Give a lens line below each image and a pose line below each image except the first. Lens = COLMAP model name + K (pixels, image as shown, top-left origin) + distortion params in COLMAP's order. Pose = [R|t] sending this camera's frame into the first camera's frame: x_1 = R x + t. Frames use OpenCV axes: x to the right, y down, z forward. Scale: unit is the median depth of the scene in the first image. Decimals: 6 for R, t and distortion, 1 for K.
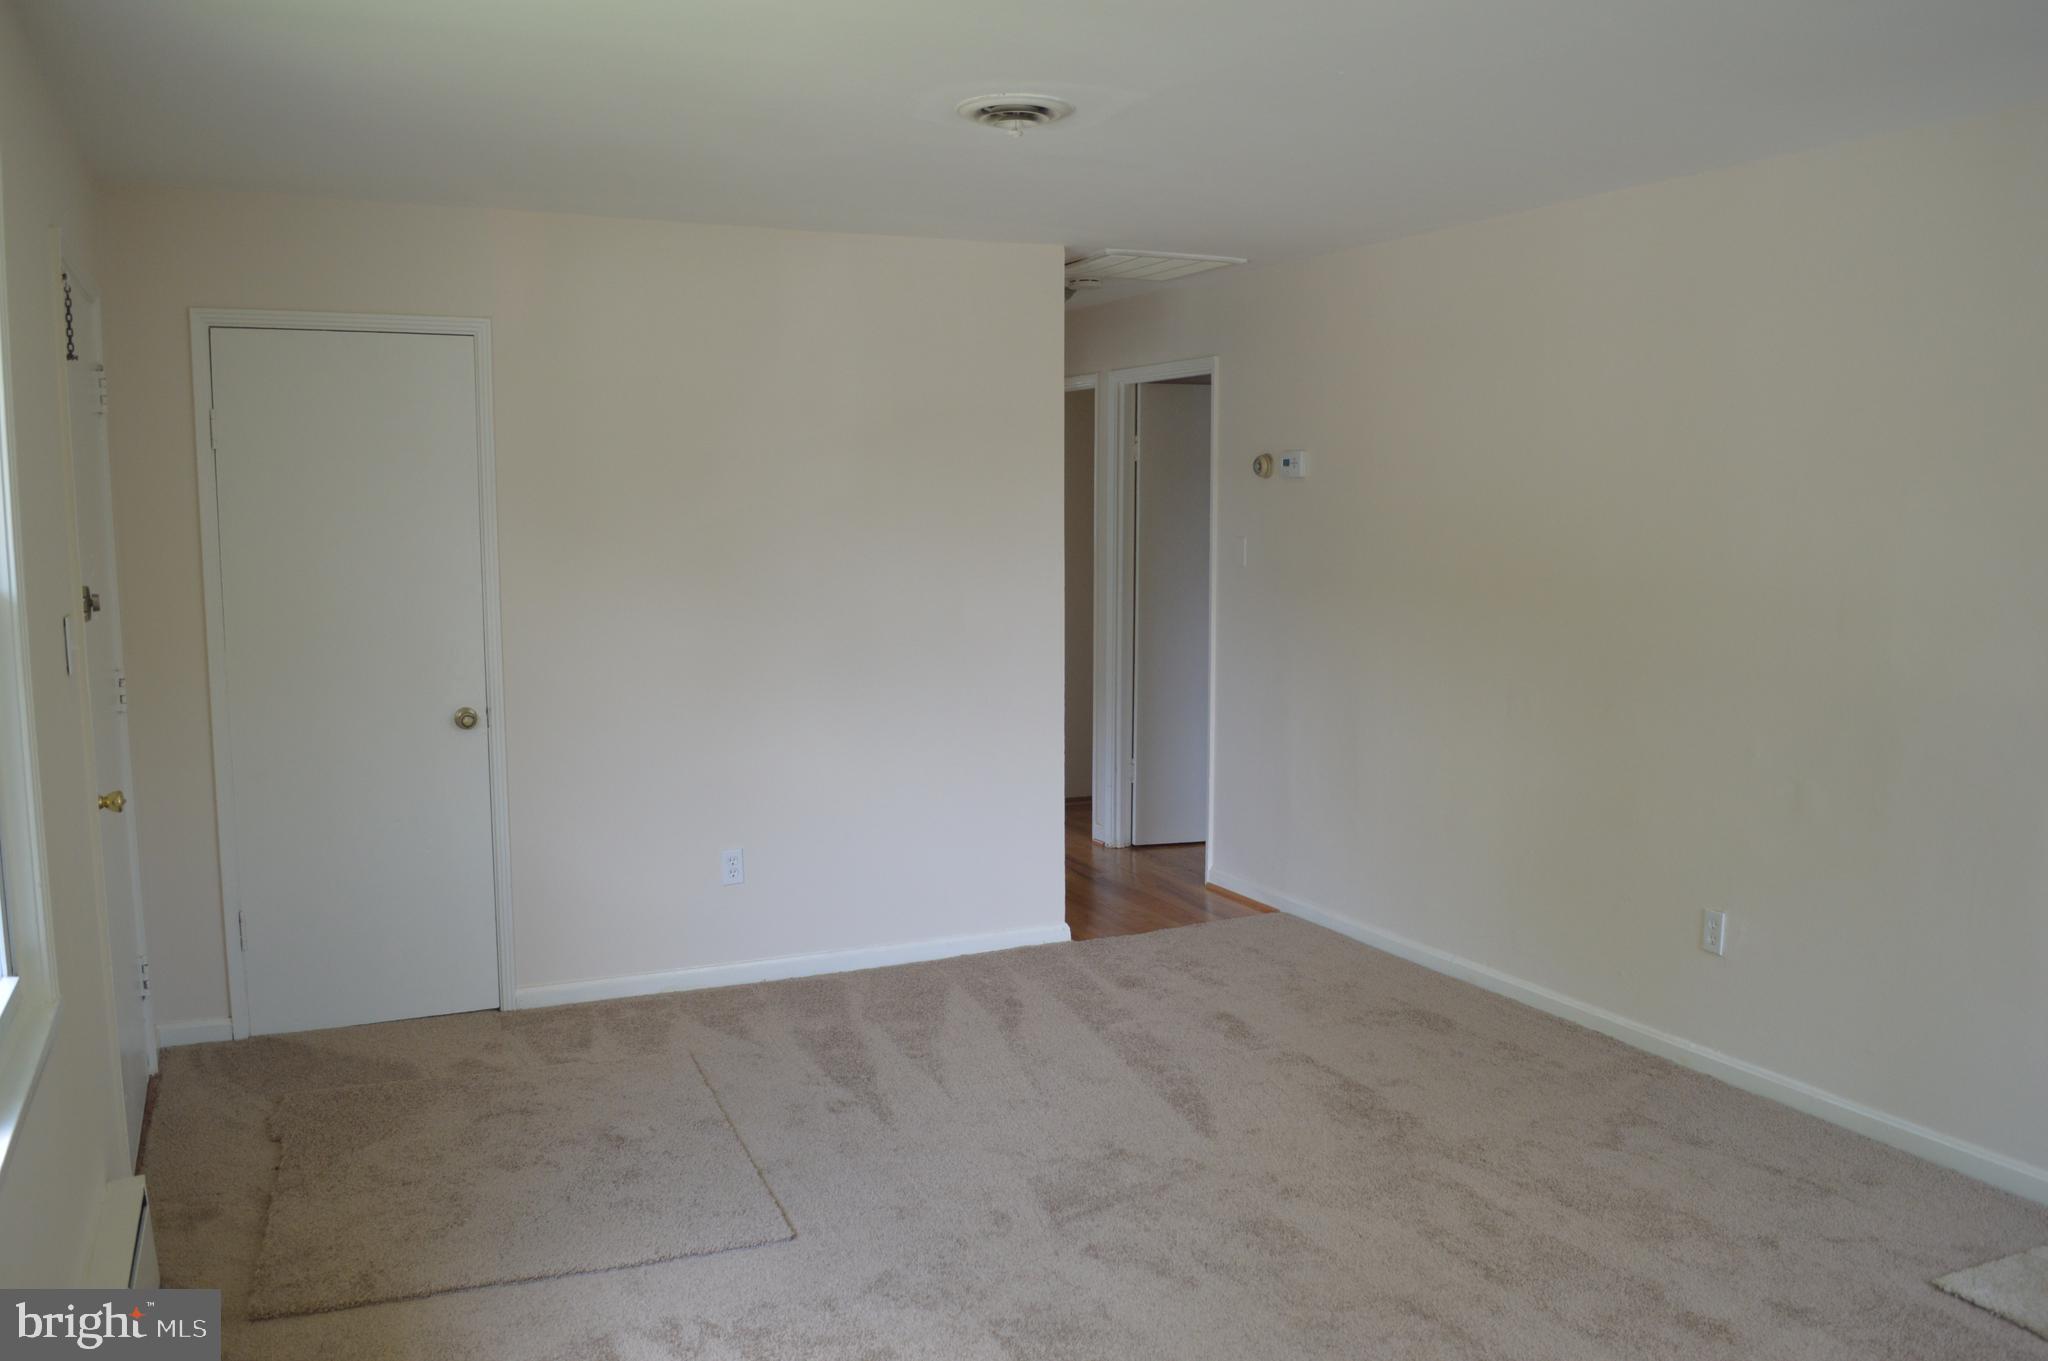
lens RADIAL K [[1635.9, 0, 1015.6], [0, 1635.9, 680.5], [0, 0, 1]] dist [-0.076574, 0.004984]
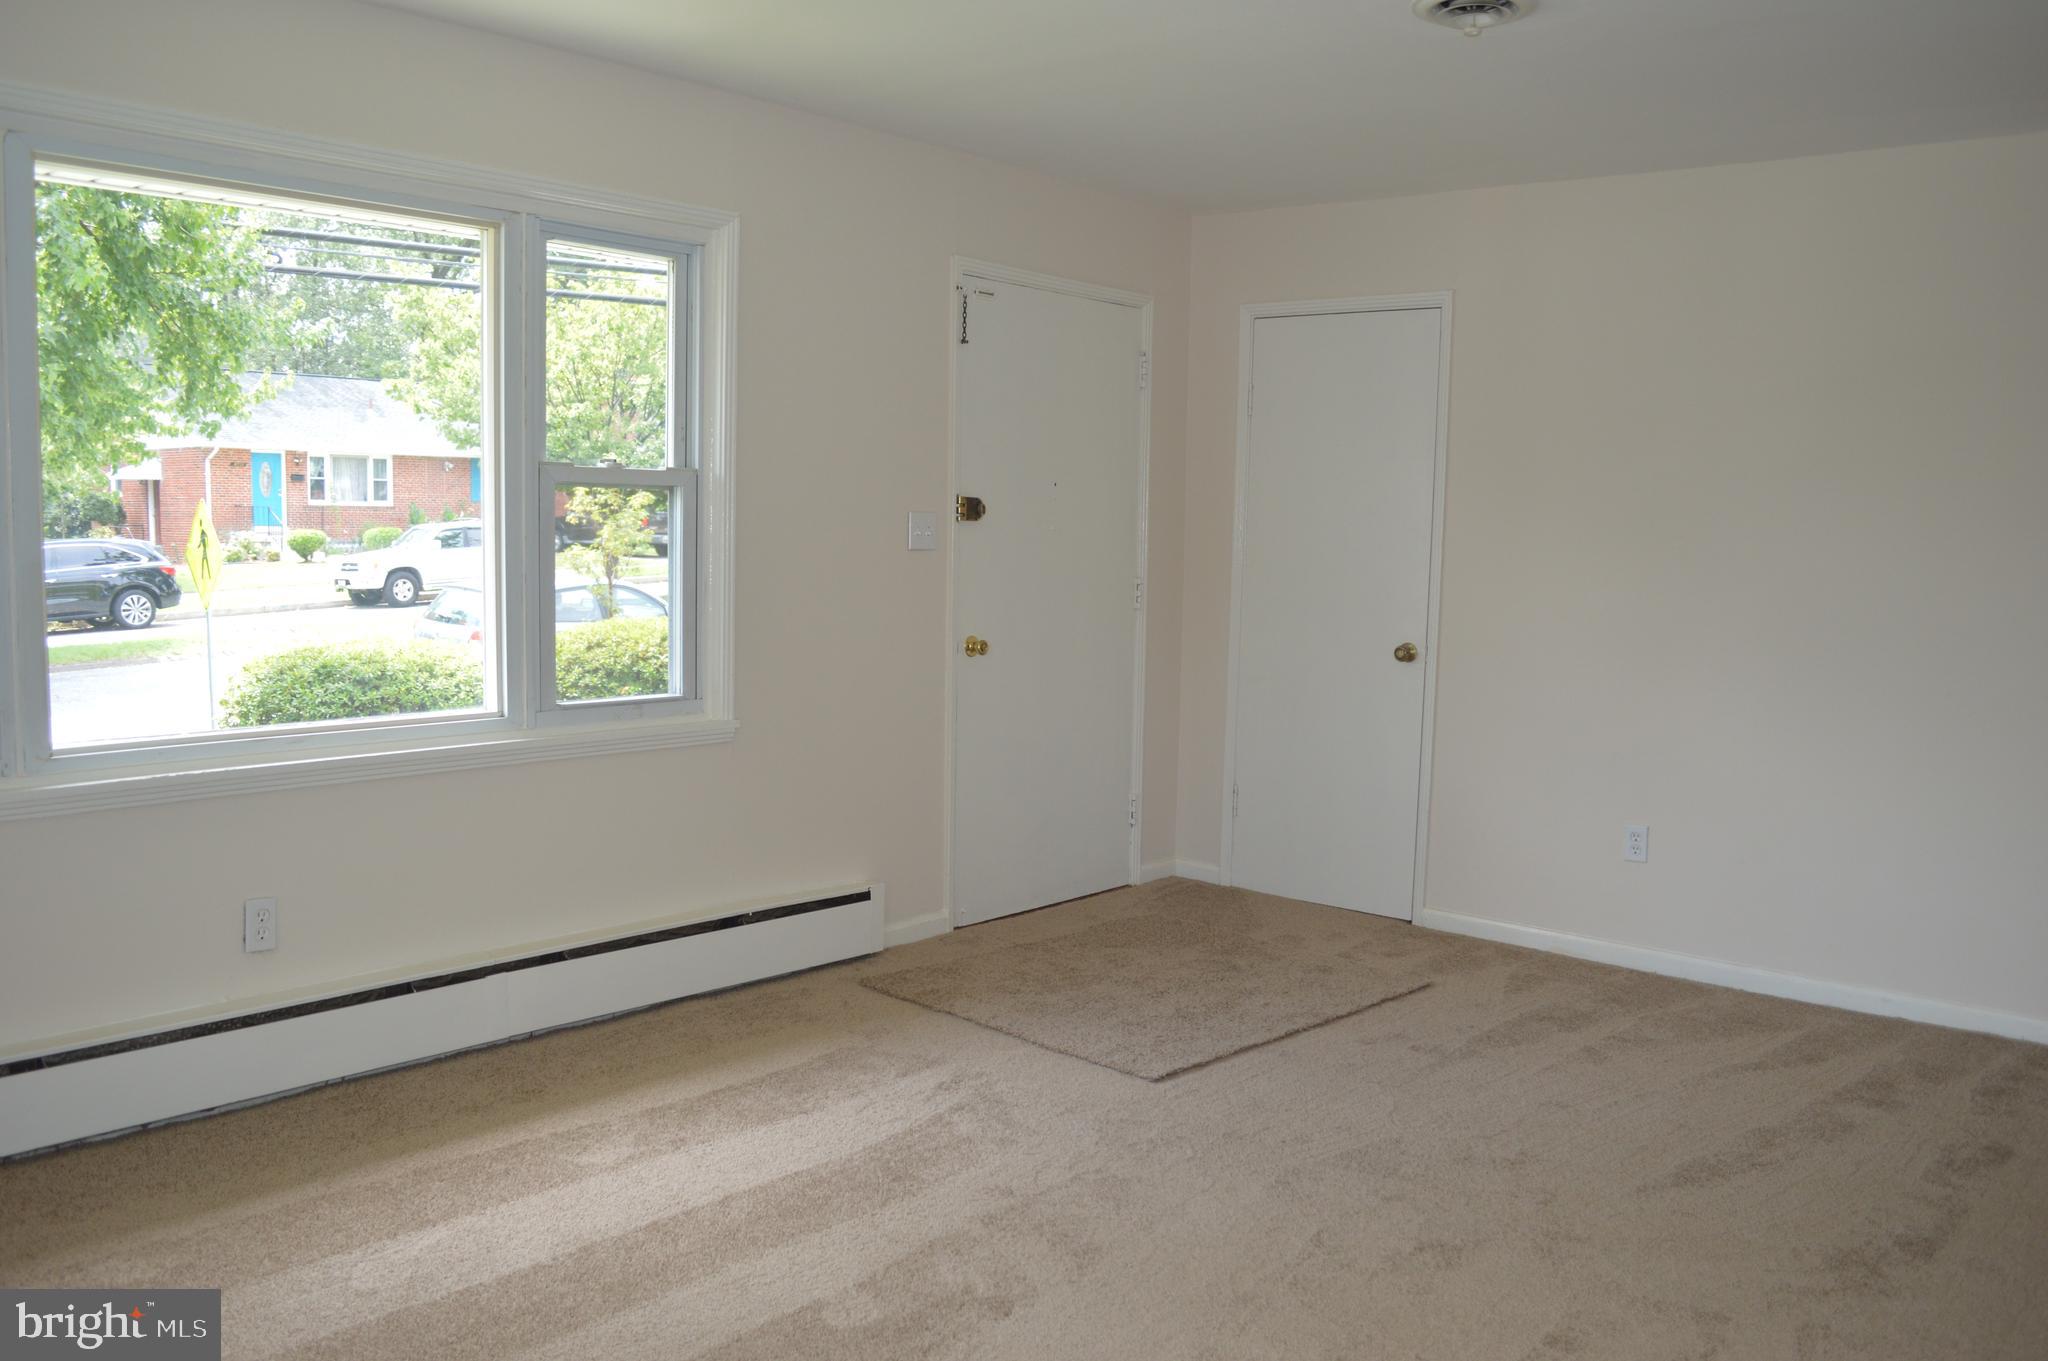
lens RADIAL K [[1635.9, 0, 1016.3], [0, 1635.9, 685.7], [0, 0, 1]] dist [-0.076574, 0.004984]
pose [[0.413910, 0.104813, -0.904264, 0.574161], [-0.123047, 0.990675, 0.058506, 0.013714], [0.901963, 0.087051, 0.422947, 0.293266]]
